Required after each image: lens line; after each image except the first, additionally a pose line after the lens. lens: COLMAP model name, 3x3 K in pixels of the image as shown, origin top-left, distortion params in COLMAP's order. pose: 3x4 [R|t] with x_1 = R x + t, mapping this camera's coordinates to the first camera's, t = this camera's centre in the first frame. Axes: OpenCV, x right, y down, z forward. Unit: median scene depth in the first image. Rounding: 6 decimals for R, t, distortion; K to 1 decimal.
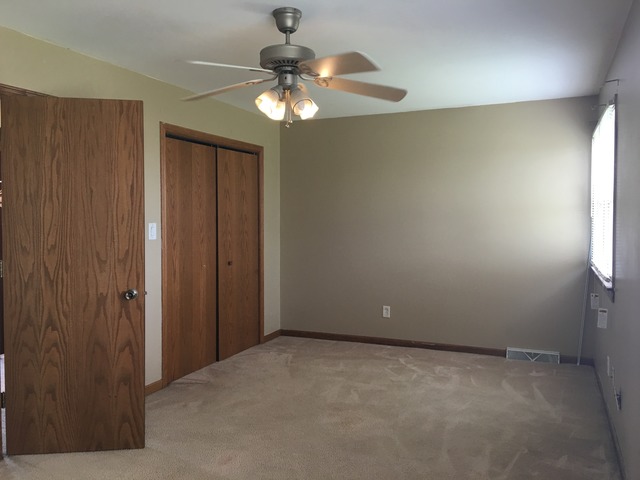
lens RADIAL K [[552.9, 0, 324.7], [0, 552.9, 238.8], [0, 0, 1]] dist [0.092675, -0.126604]
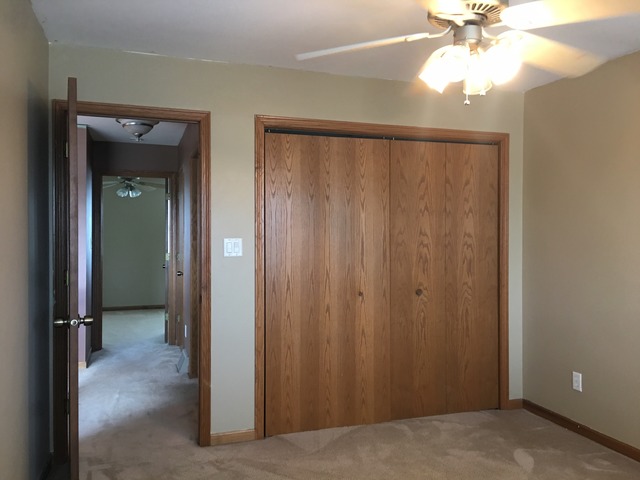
lens RADIAL K [[552.9, 0, 324.7], [0, 552.9, 238.8], [0, 0, 1]] dist [0.092675, -0.126604]
pose [[0.673681, -0.020595, -0.738735, 0.304426], [-0.017877, 0.998865, -0.044150, 0.006173], [0.738806, 0.042950, 0.672548, 0.425678]]
